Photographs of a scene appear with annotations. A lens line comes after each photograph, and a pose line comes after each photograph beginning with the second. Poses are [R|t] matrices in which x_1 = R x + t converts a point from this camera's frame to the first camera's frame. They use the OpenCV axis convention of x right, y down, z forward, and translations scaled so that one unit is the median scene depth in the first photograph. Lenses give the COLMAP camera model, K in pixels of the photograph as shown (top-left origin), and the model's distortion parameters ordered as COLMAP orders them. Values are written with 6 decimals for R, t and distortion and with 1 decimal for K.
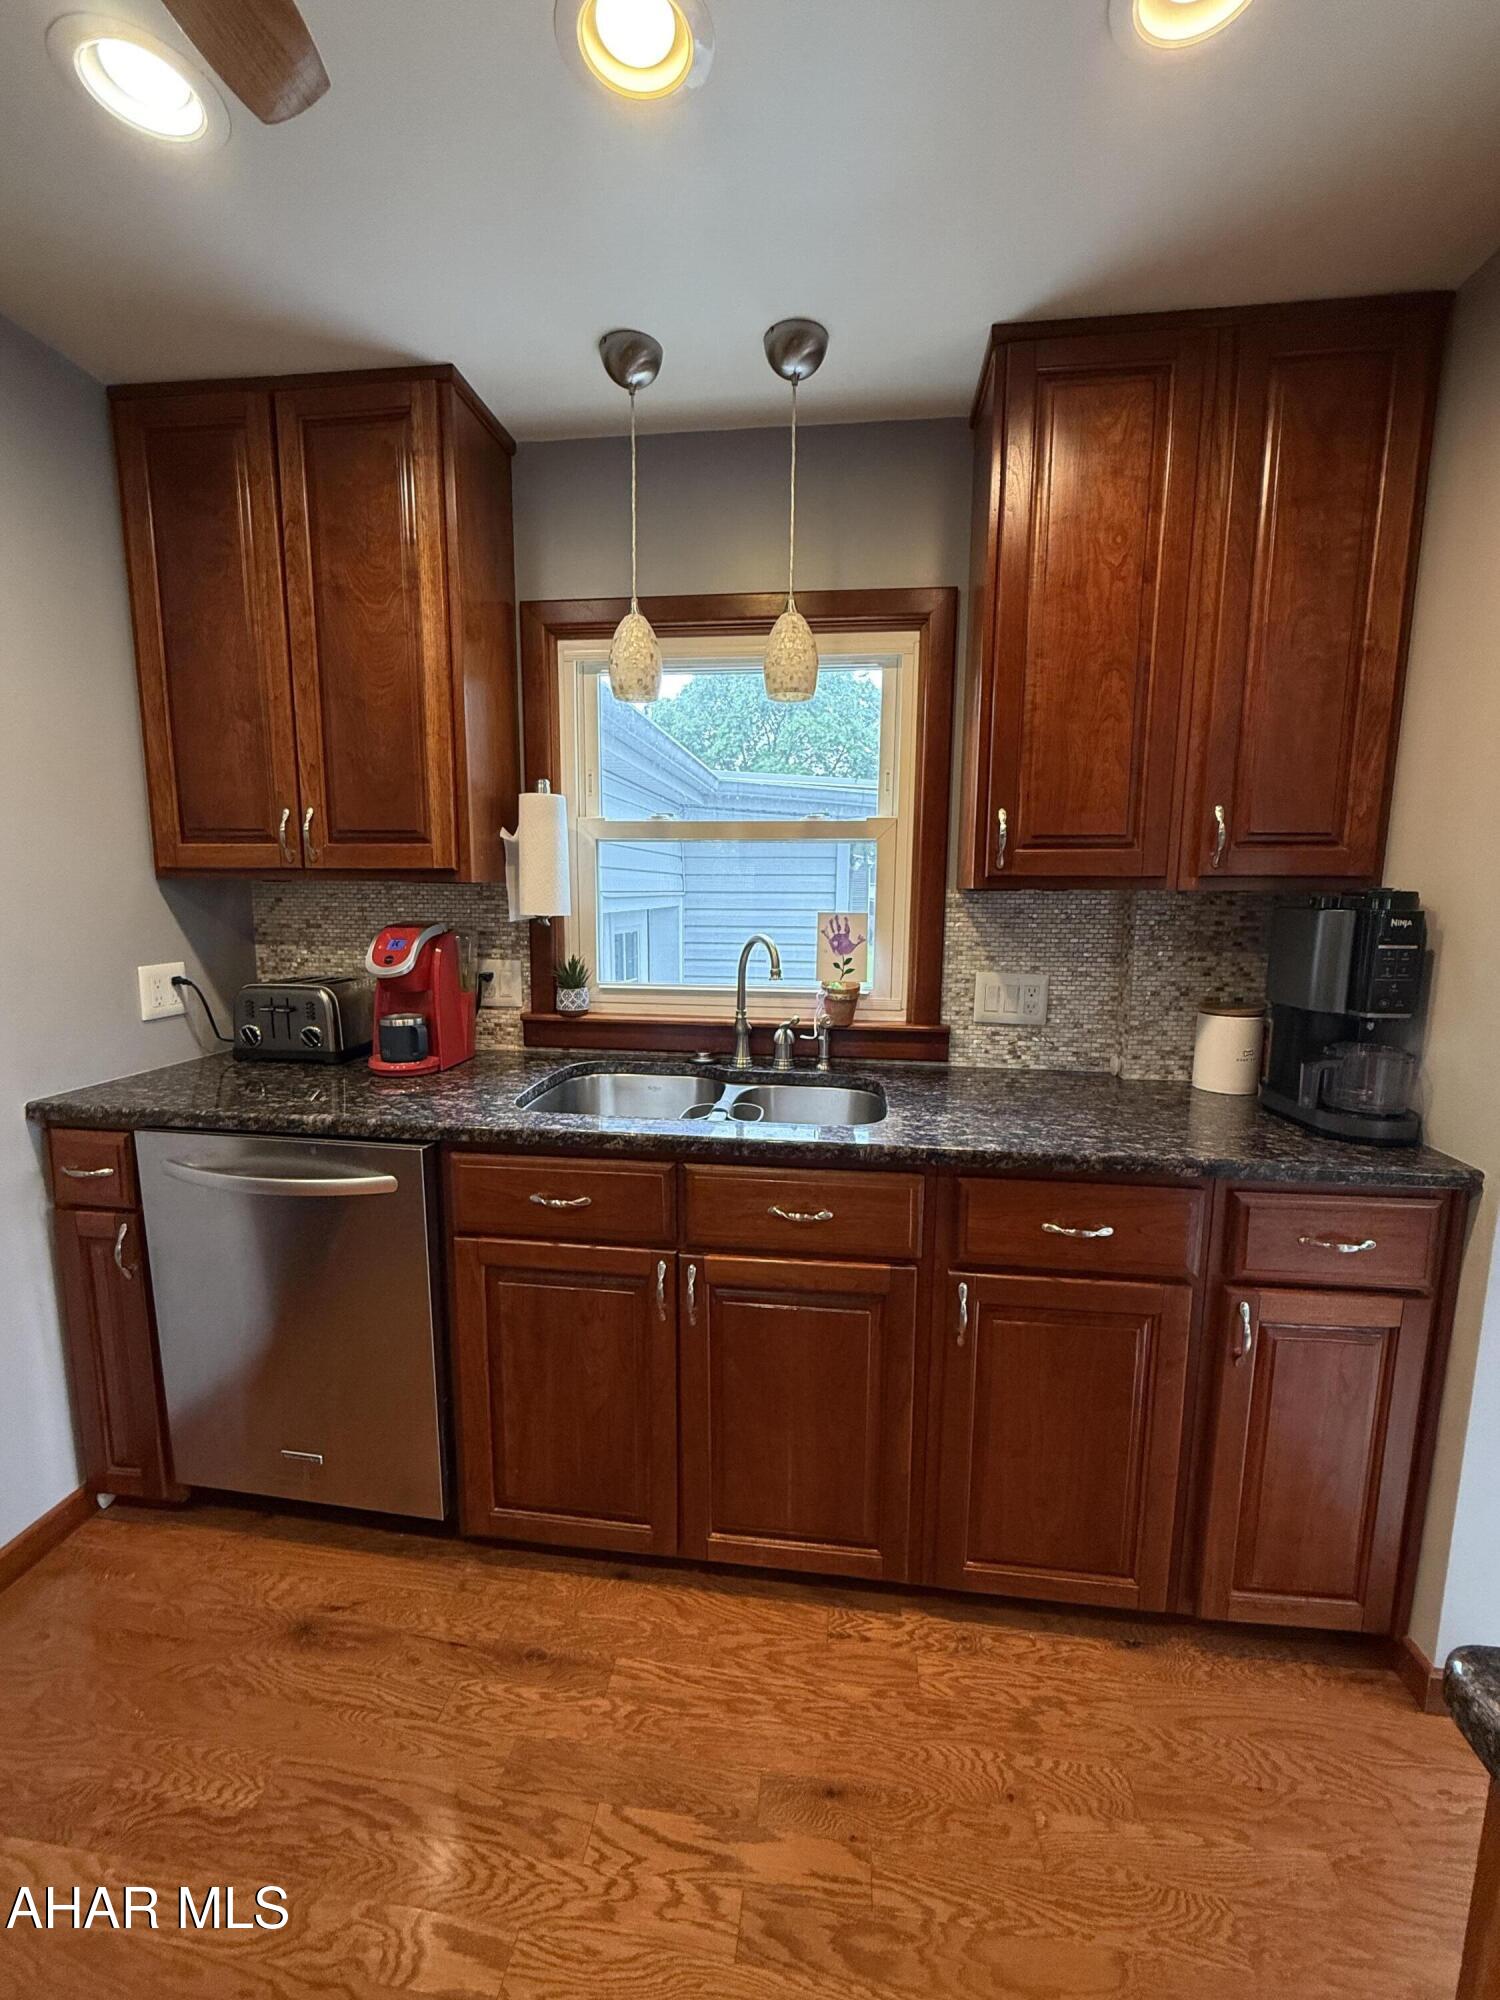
lens RADIAL K [[803.5, 0, 750.0], [0, 803.5, 1000.0], [0, 0, 1]] dist [-0.000335, -0.000037]
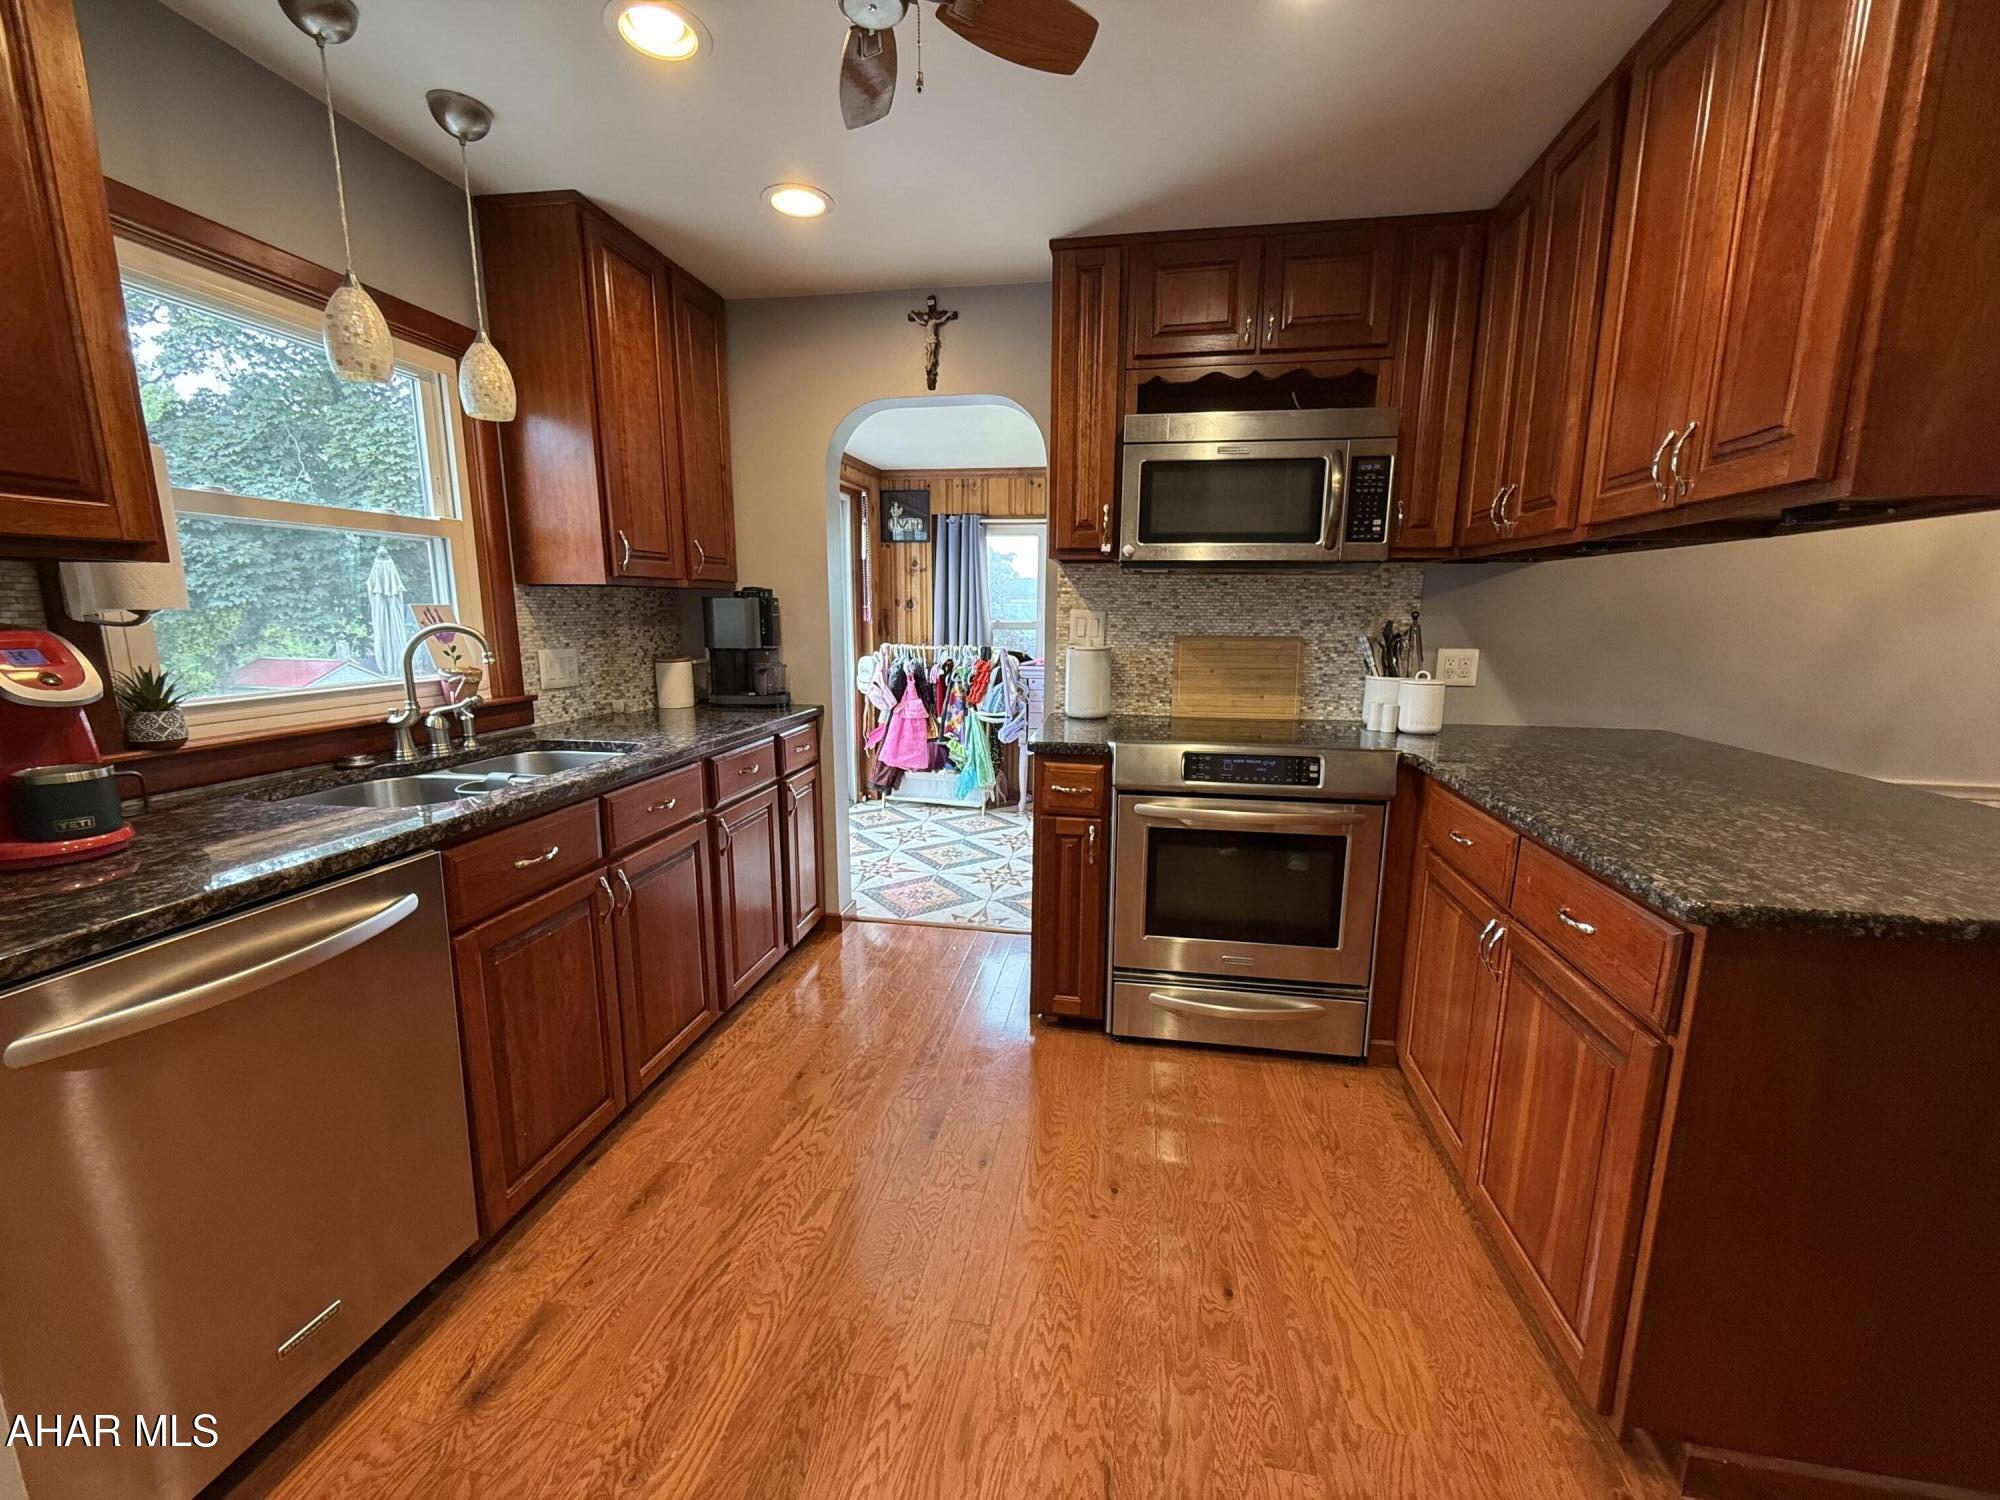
lens RADIAL K [[803.5, 0, 1004.9], [0, 803.5, 754.4], [0, 0, 1]] dist [-0.000335, -0.000037]
pose [[0.041418, -0.188742, 0.981153, -1.089940], [0.133223, 0.974270, 0.181794, -0.007306], [-0.990220, 0.123183, 0.065497, 0.222333]]
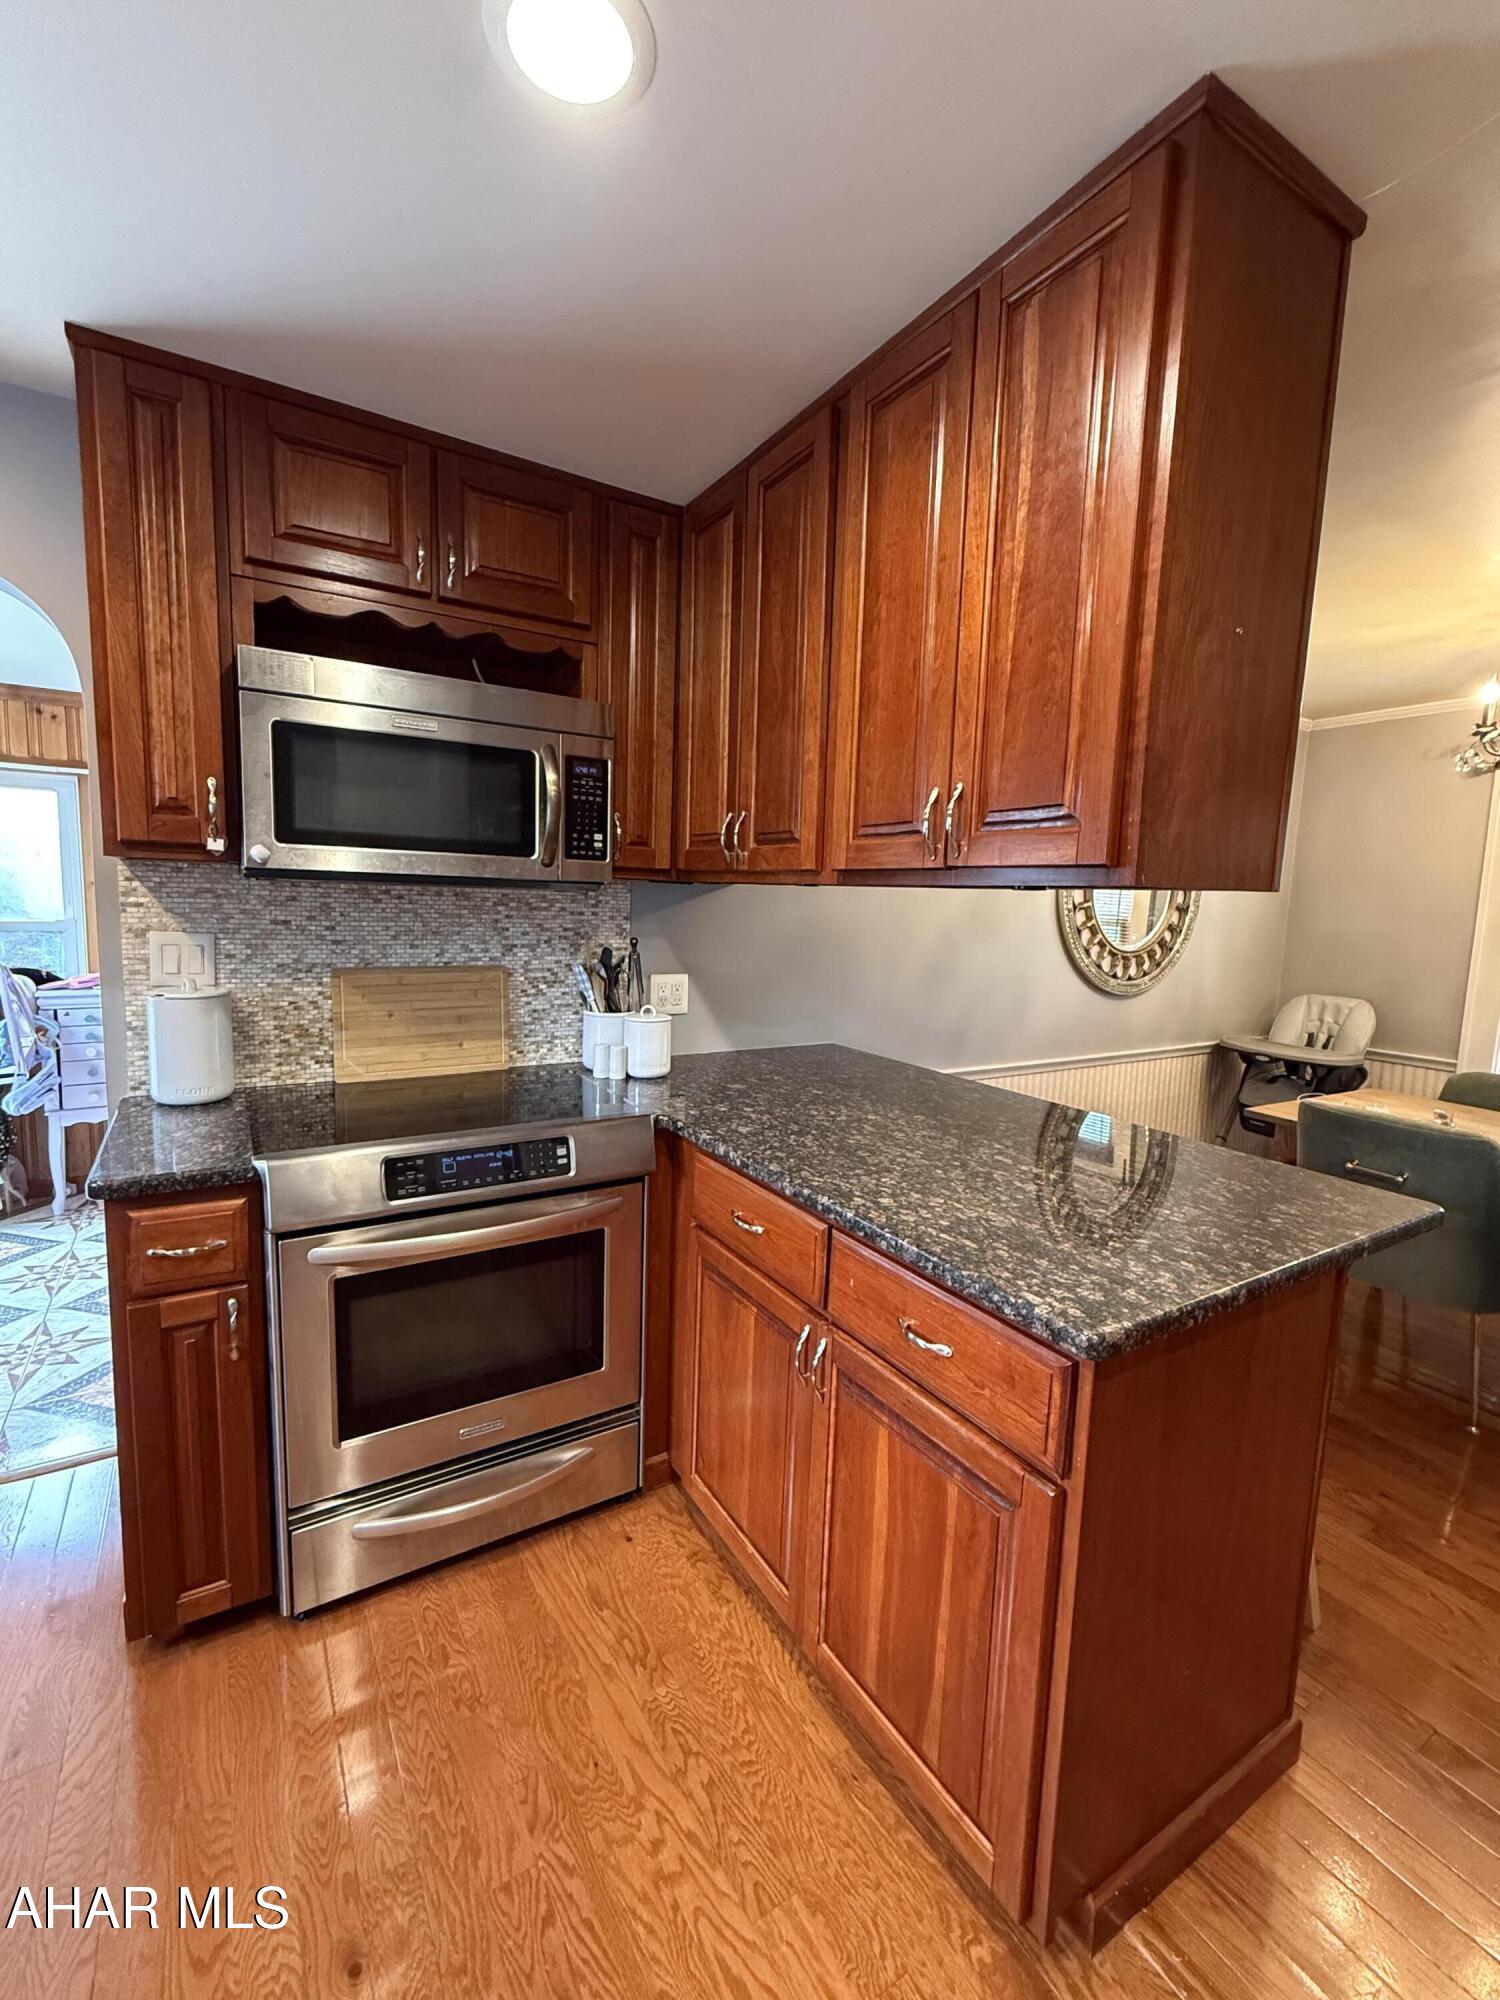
lens RADIAL K [[860.5, 0, 750.0], [0, 860.5, 1000.0], [0, 0, 1]] dist [0.000933, -0.000023]
pose [[-0.626752, -0.125936, 0.768975, -0.756483], [0.068298, 0.974177, 0.215209, -0.079680], [-0.776220, 0.187402, -0.601966, 0.242640]]
